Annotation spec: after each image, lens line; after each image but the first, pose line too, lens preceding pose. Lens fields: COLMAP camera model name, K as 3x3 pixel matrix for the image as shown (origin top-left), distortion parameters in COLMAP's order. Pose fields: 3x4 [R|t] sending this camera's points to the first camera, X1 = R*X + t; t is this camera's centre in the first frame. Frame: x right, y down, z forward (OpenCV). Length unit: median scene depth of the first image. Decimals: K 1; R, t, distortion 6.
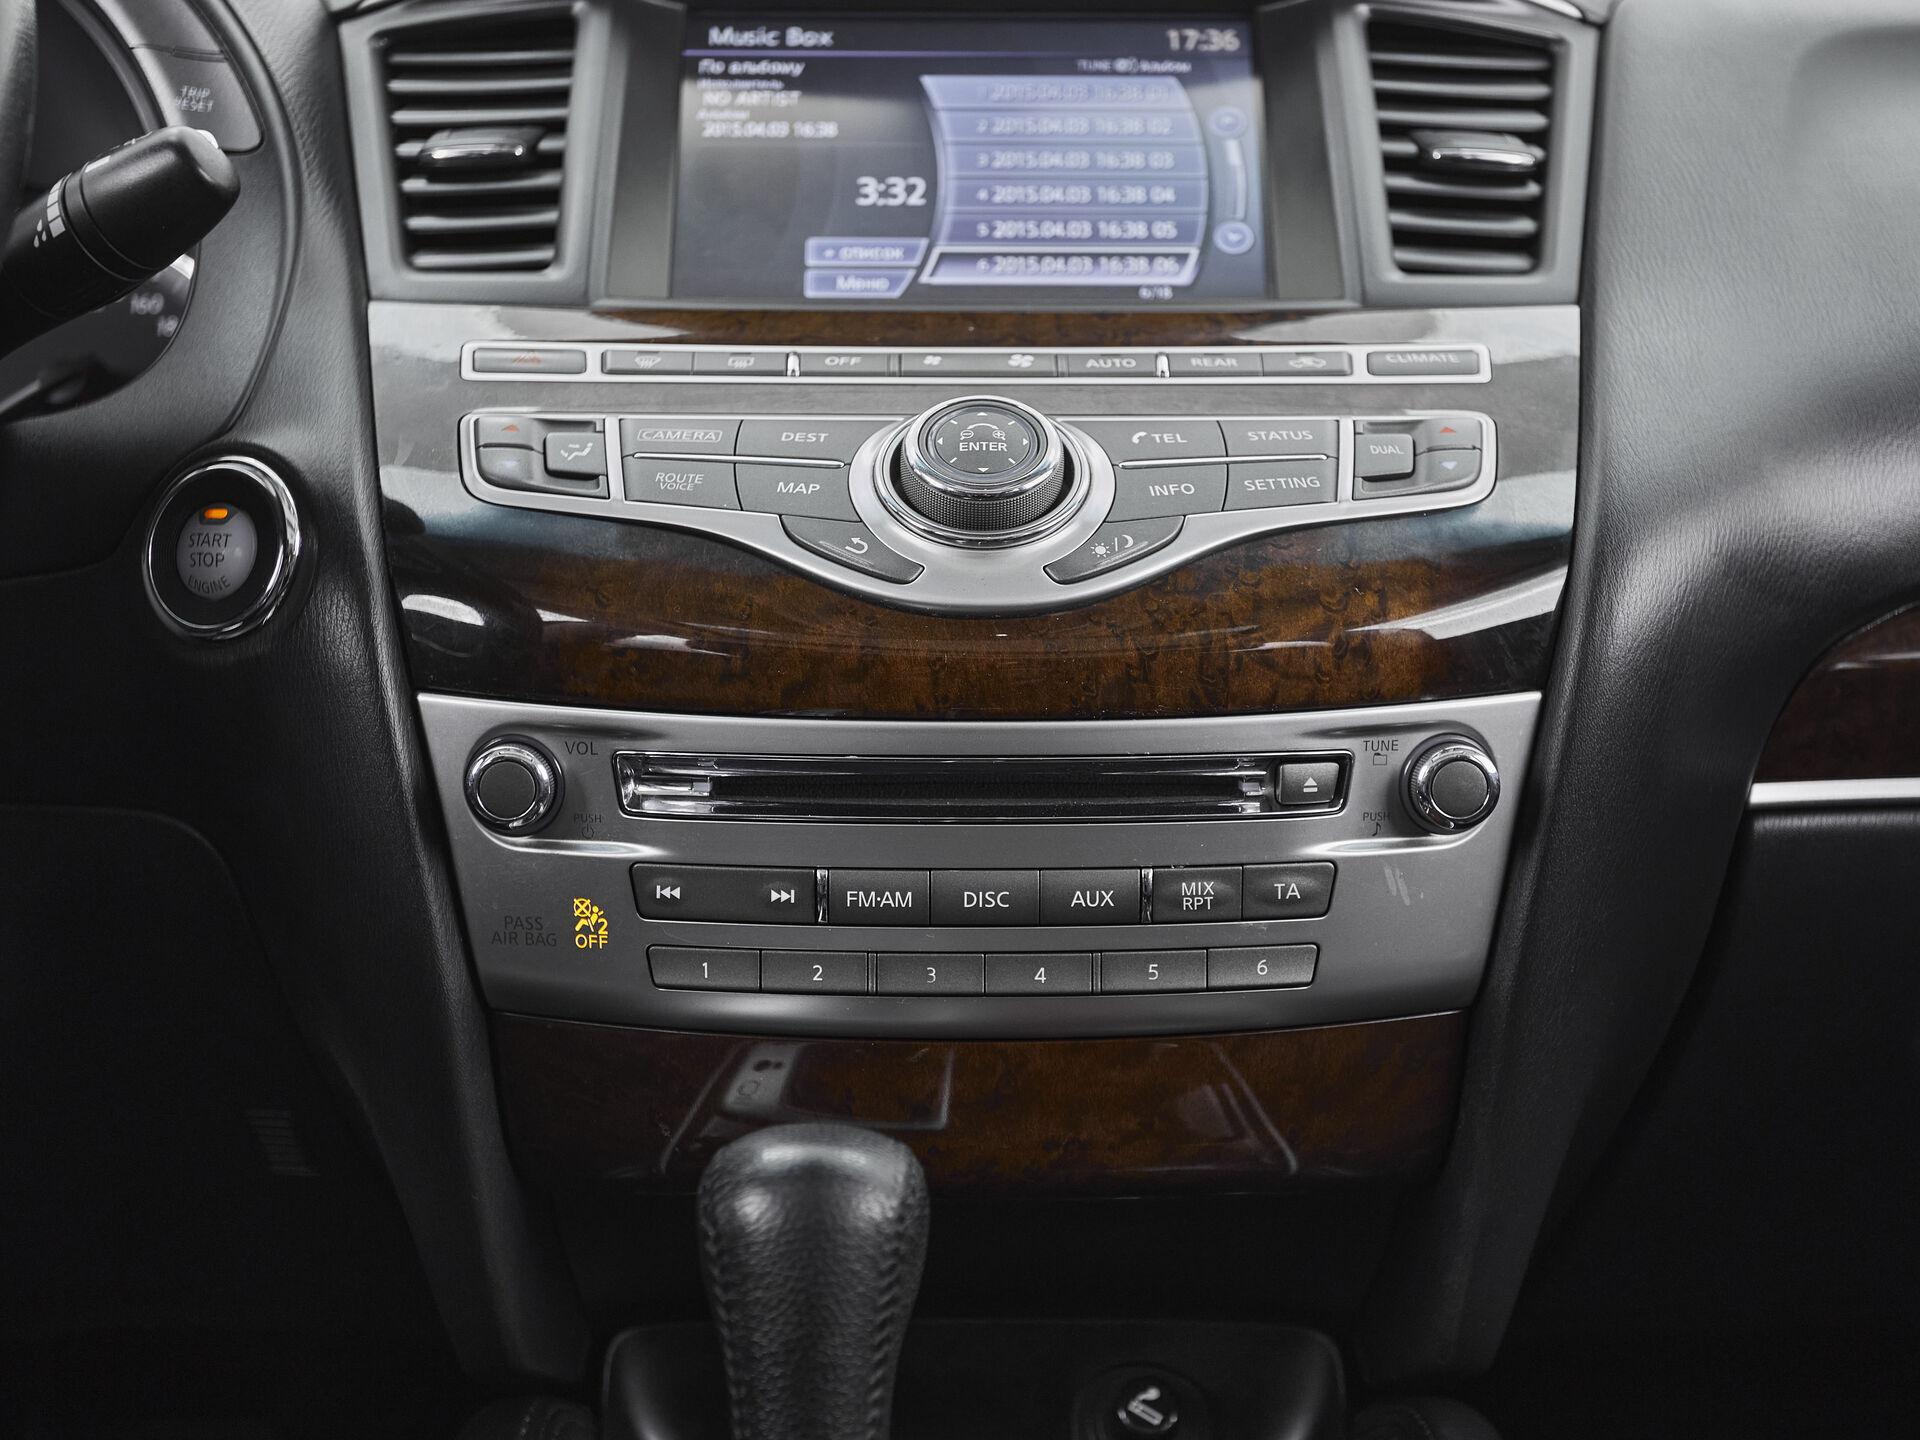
lens RADIAL K [[2365.0, 0, 960.0], [0, 2365.0, 720.0], [0, 0, 1]] dist [0.018204, 0.033541]
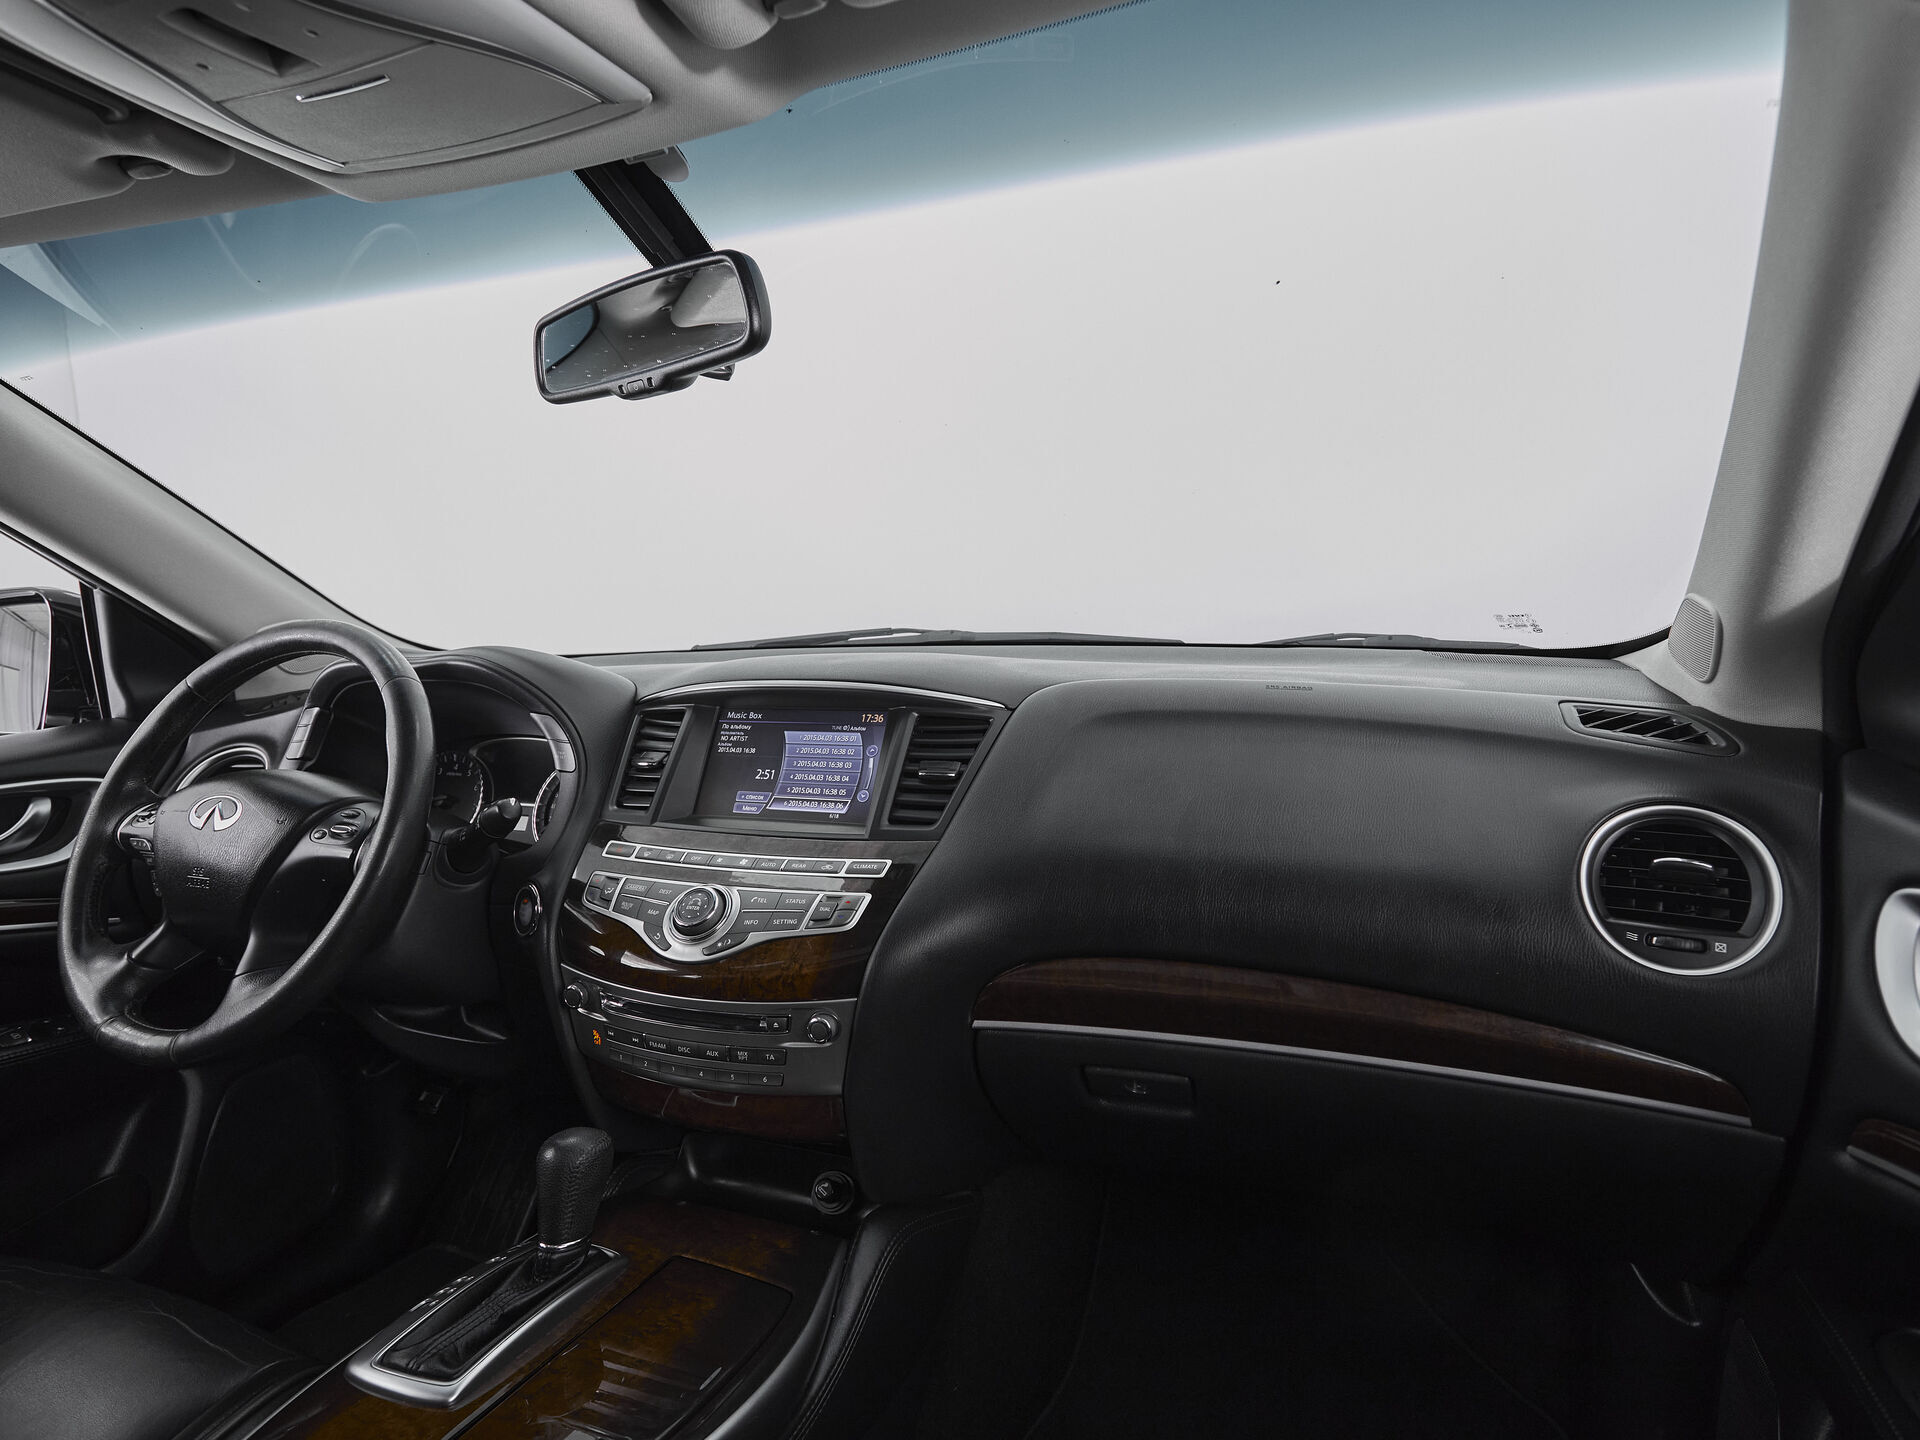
lens RADIAL K [[1049.5, 0, 954.8], [0, 1049.5, 721.2], [0, 0, 1]] dist [-0.002285, 0.000041]
pose [[0.928266, 0.016094, -0.371569, 0.815898], [-0.008839, 0.999736, 0.021221, -0.378045], [0.371812, -0.016414, 0.928163, -0.185469]]
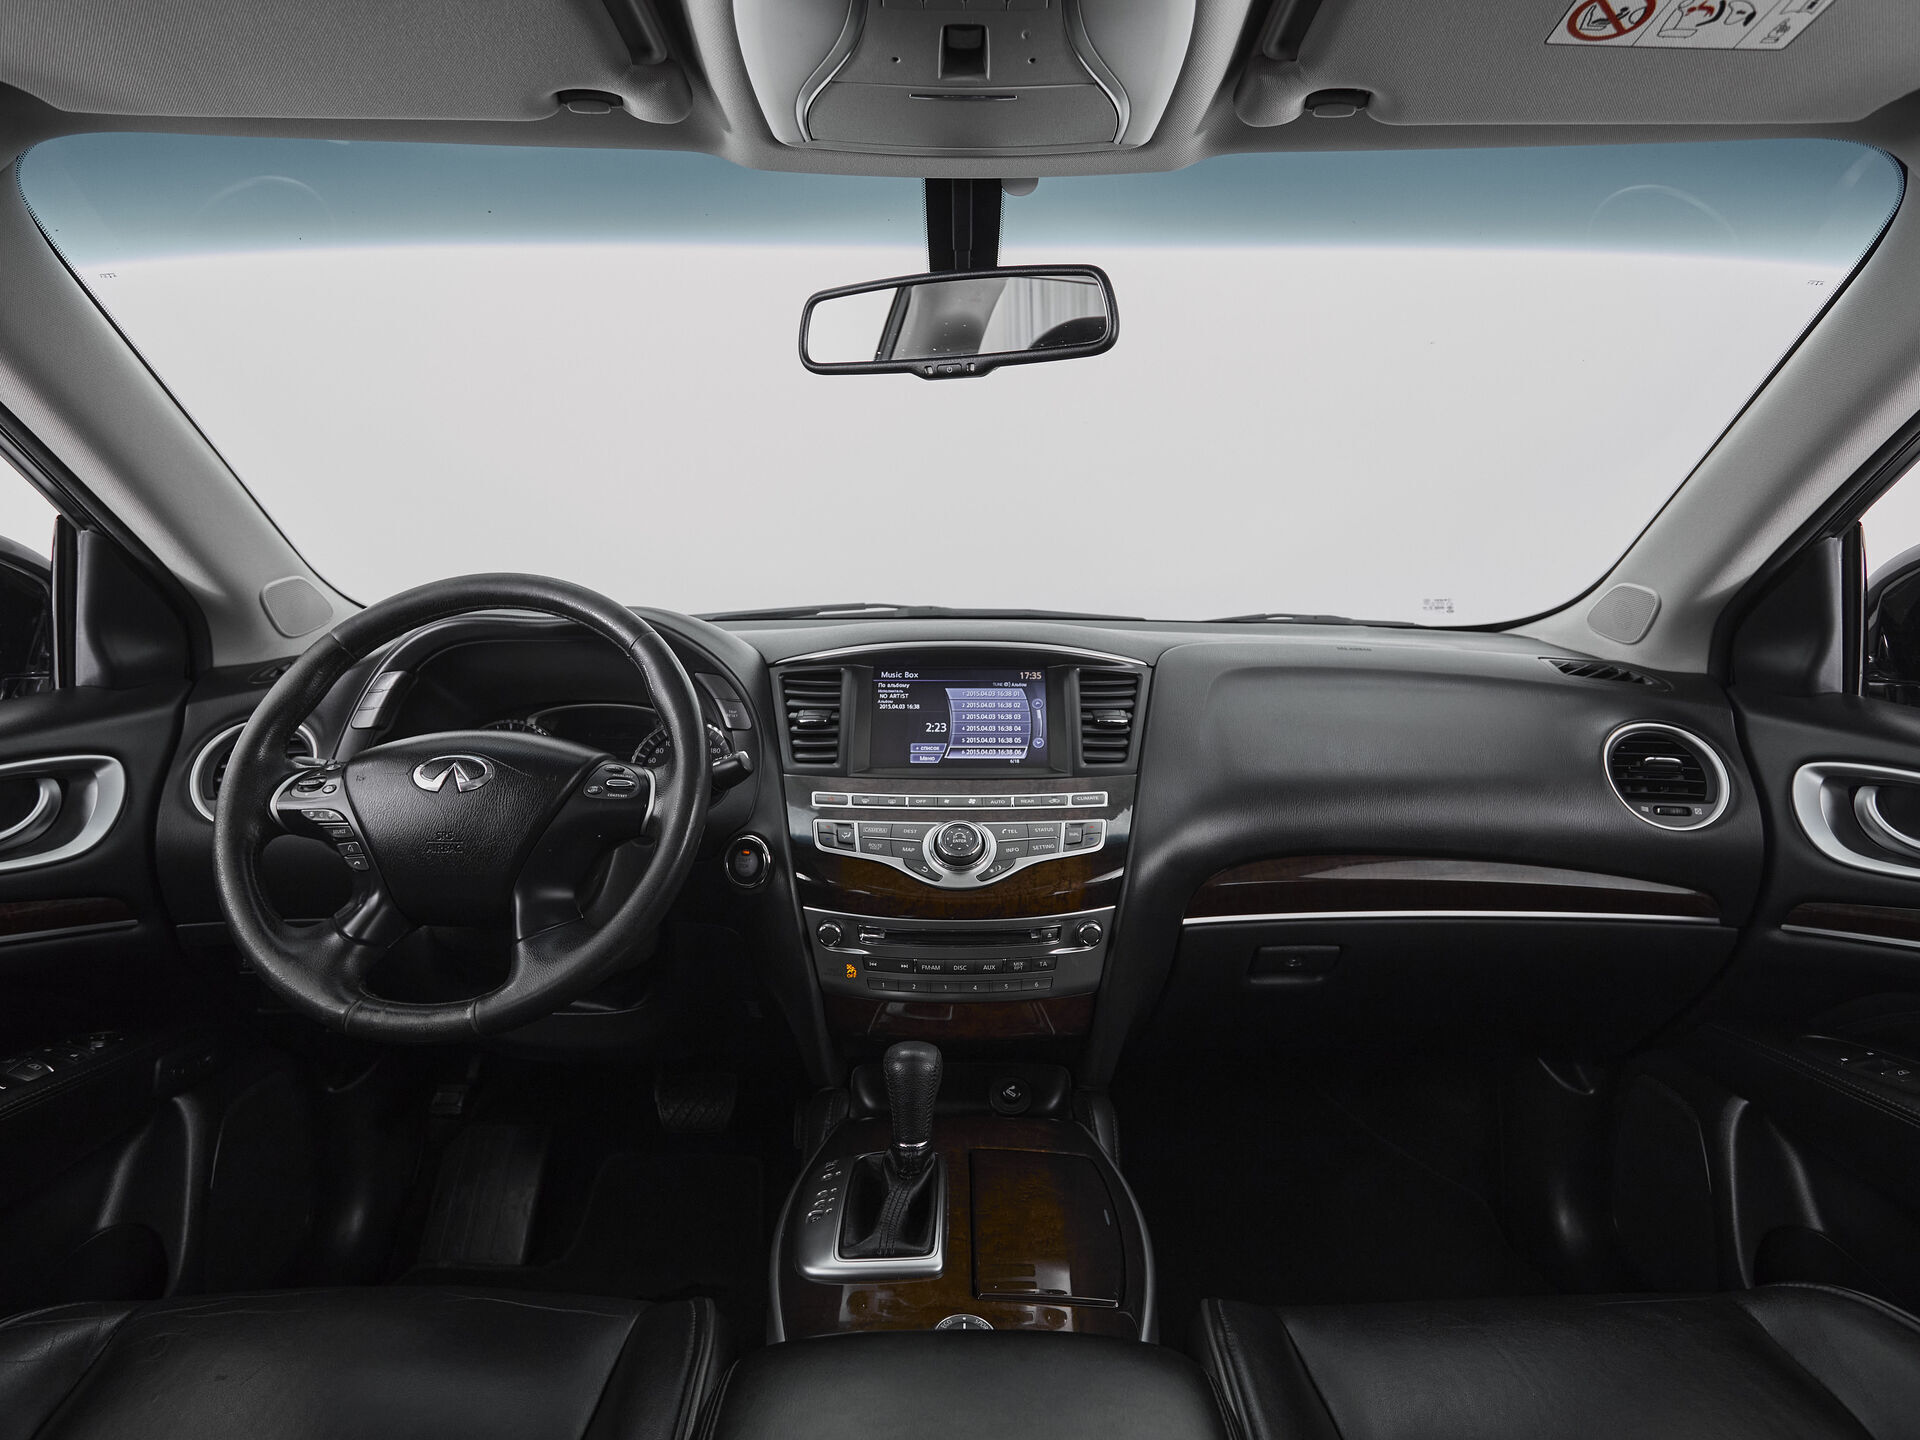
lens RADIAL K [[1049.0, 0, 960.0], [0, 1049.0, 720.0], [0, 0, 1]] dist [-0.004630, -0.000922]
pose [[0.999858, 0.000186, -0.016865, 0.034921], [0.000223, 0.999706, 0.024265, -0.316404], [0.016865, -0.024265, 0.999563, -0.557557]]
